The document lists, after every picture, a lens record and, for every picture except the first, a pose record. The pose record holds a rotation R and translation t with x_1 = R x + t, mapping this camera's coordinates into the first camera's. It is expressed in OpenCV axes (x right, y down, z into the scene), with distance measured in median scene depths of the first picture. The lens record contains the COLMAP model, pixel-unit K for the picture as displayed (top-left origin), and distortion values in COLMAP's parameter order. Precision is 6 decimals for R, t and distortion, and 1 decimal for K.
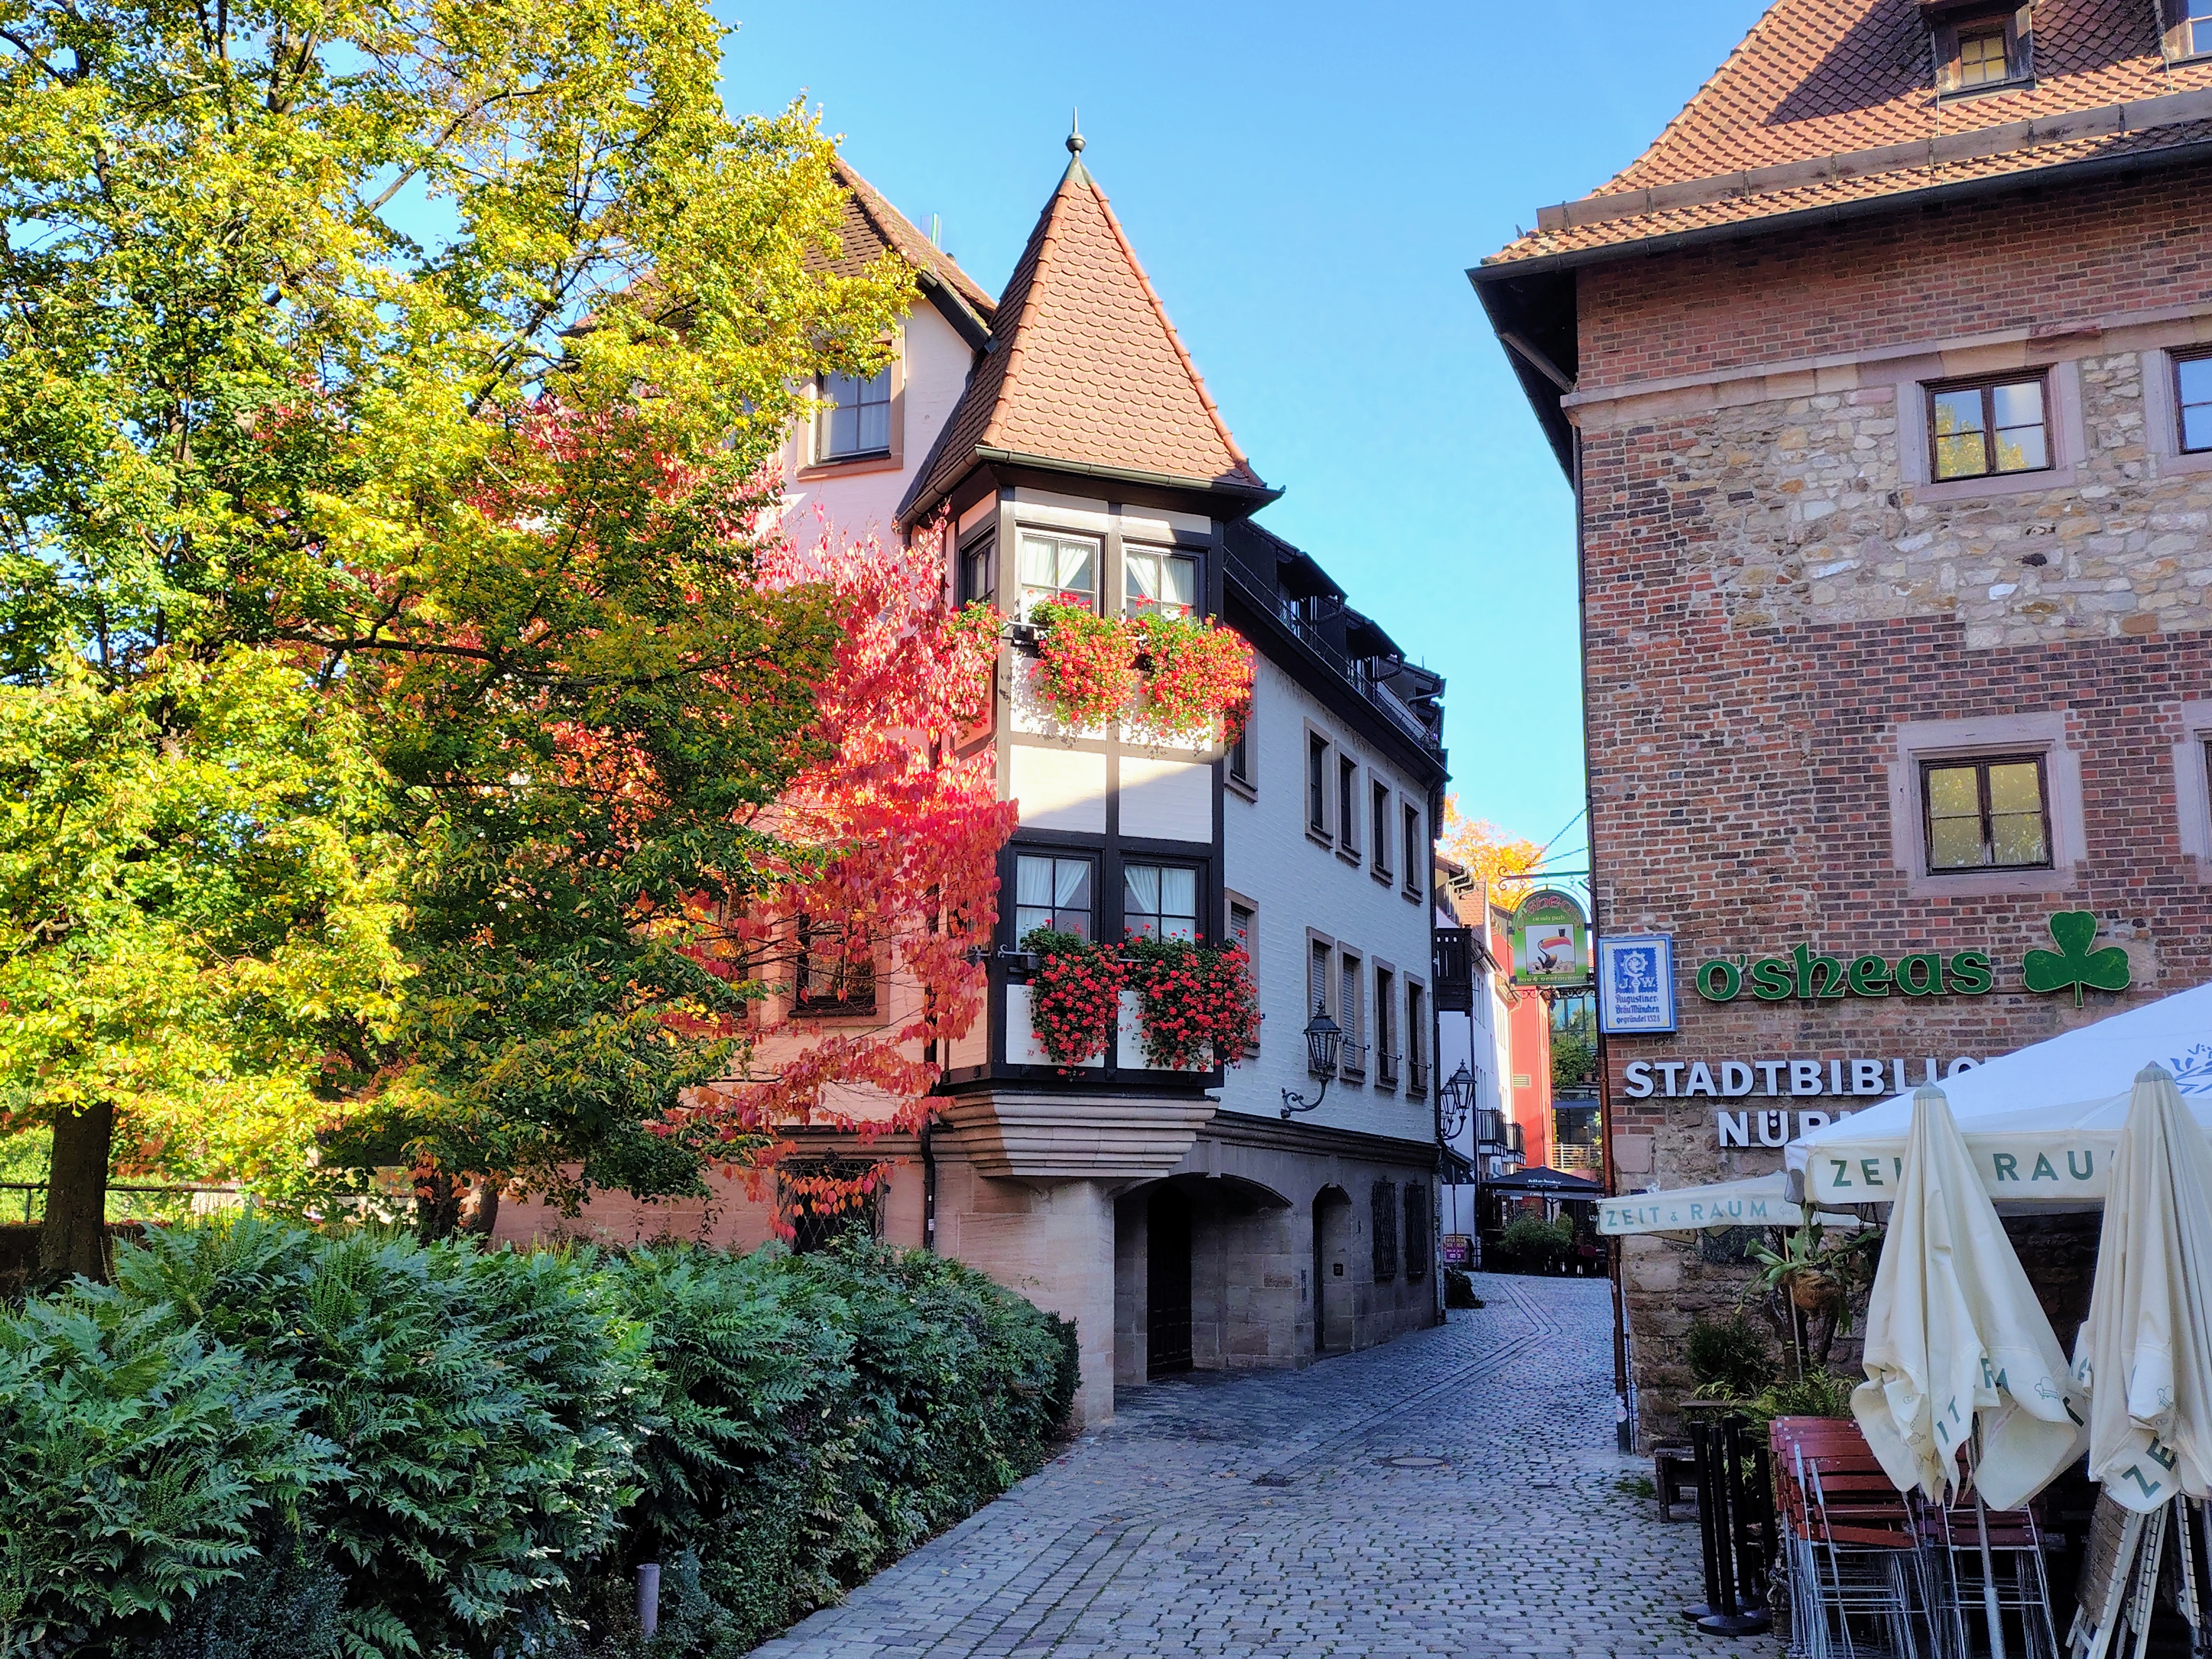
lens RADIAL K [[1942.4, 0, 1106.0], [0, 1942.4, 829.5], [0, 0, 1]] dist [0.117854, -0.155019]
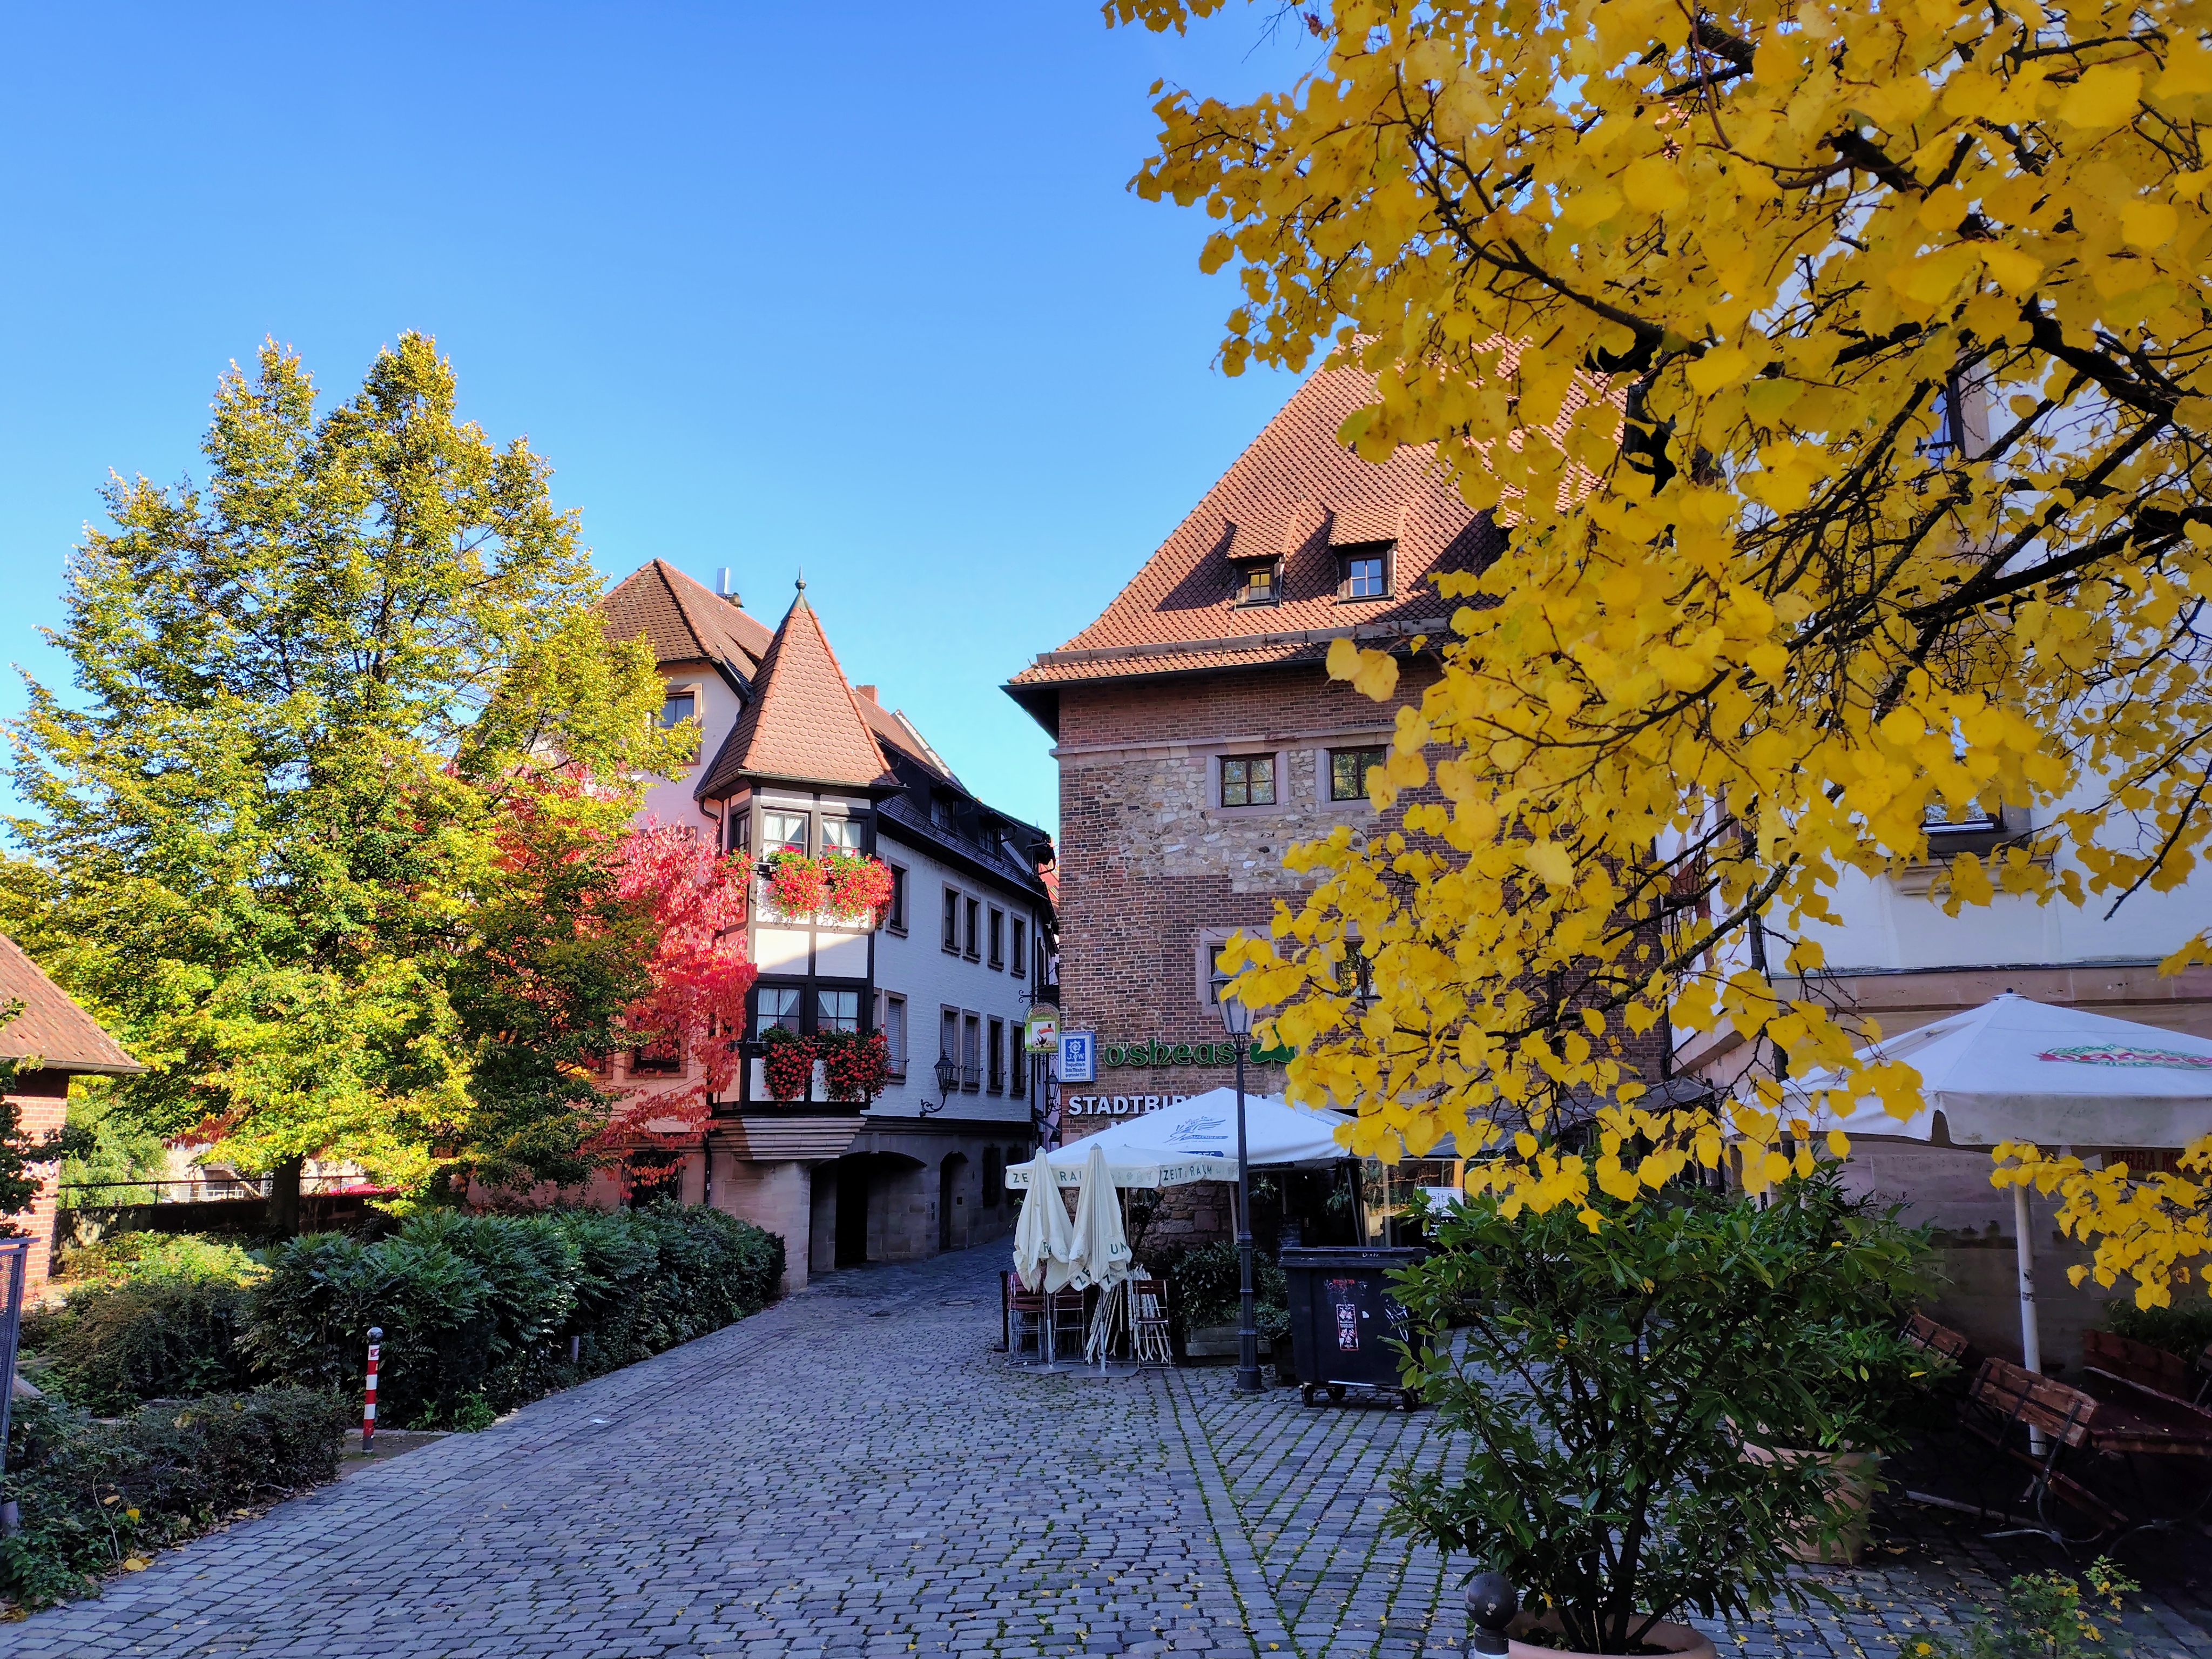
lens RADIAL K [[1611.7, 0, 1100.9], [0, 1611.7, 829.4], [0, 0, 1]] dist [0.130723, -0.169318]
pose [[0.992472, 0.010321, 0.122037, 0.091928], [-0.011028, 0.999926, 0.005116, -0.155580], [-0.121976, -0.006423, 0.992512, -0.606141]]
